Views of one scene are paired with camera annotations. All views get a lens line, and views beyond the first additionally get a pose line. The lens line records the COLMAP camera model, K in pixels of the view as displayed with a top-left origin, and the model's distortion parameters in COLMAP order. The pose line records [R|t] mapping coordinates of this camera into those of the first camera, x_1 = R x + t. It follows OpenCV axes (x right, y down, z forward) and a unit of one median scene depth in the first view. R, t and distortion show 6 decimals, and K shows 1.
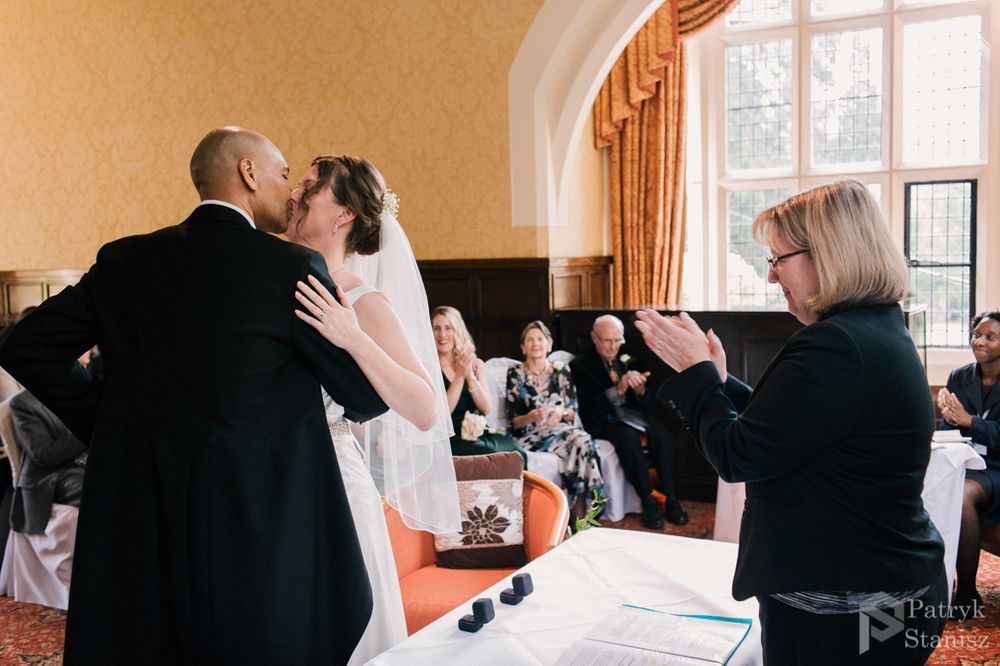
lens RADIAL K [[1014.2, 0, 501.6], [0, 1014.2, 338.8], [0, 0, 1]] dist [0.042247, 0.000000]
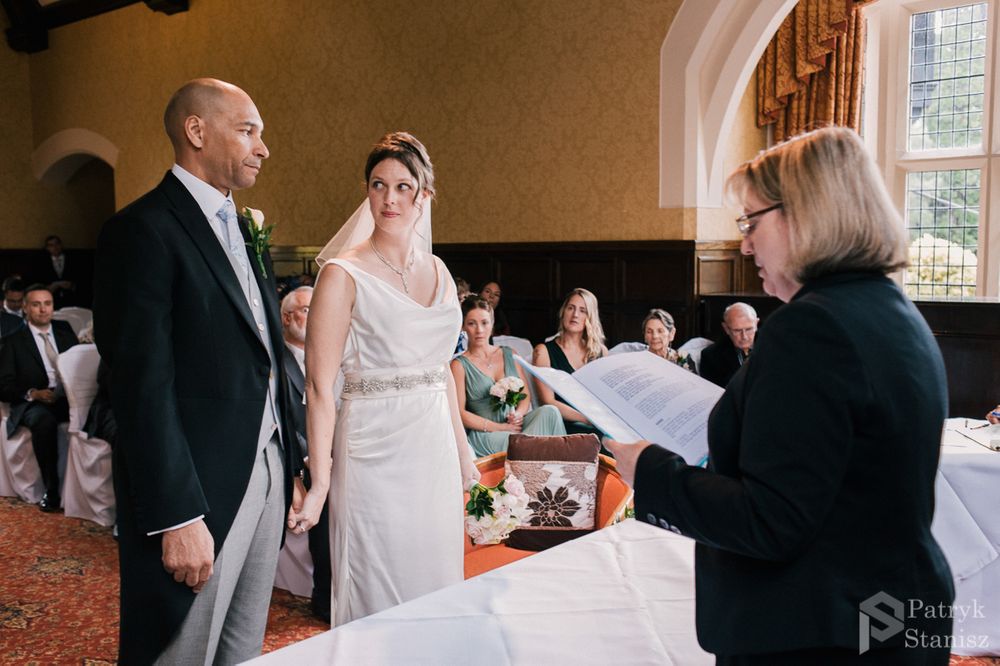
lens RADIAL K [[1014.2, 0, 487.0], [0, 1014.2, 331.3], [0, 0, 1]] dist [0.042247, 0.000000]
pose [[0.975737, 0.037058, -0.215786, 0.062300], [-0.036576, 0.999311, 0.006228, 0.006455], [0.215868, 0.001816, 0.976421, 0.022433]]
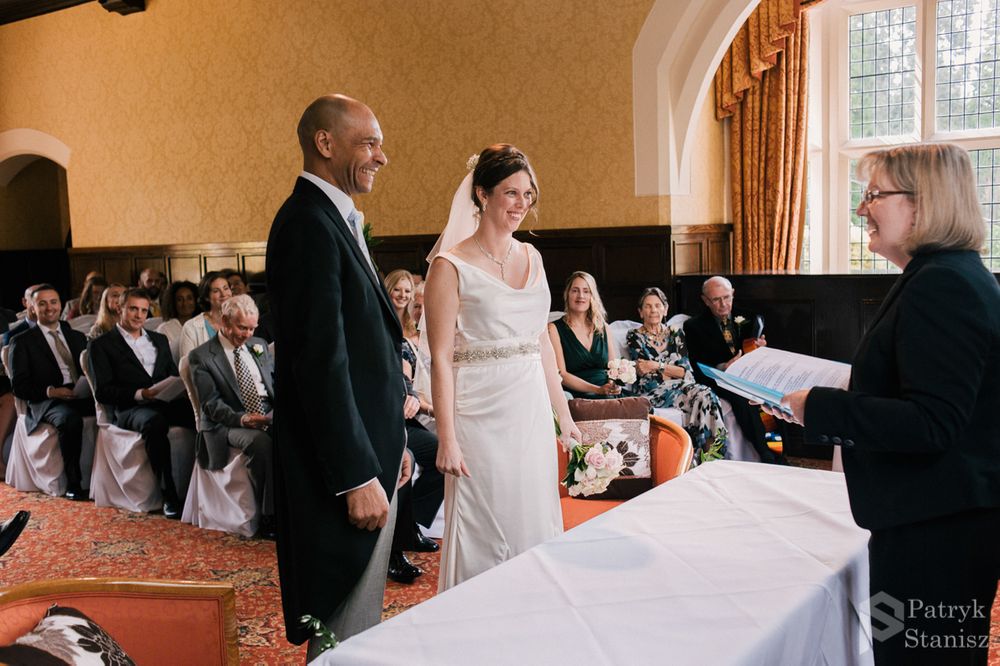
lens RADIAL K [[1014.2, 0, 498.1], [0, 1014.2, 336.8], [0, 0, 1]] dist [0.042247, 0.000000]
pose [[0.993345, 0.002130, -0.115153, -0.008826], [0.000301, 0.999777, 0.021092, 0.012437], [0.115172, -0.020987, 0.993124, -0.061429]]
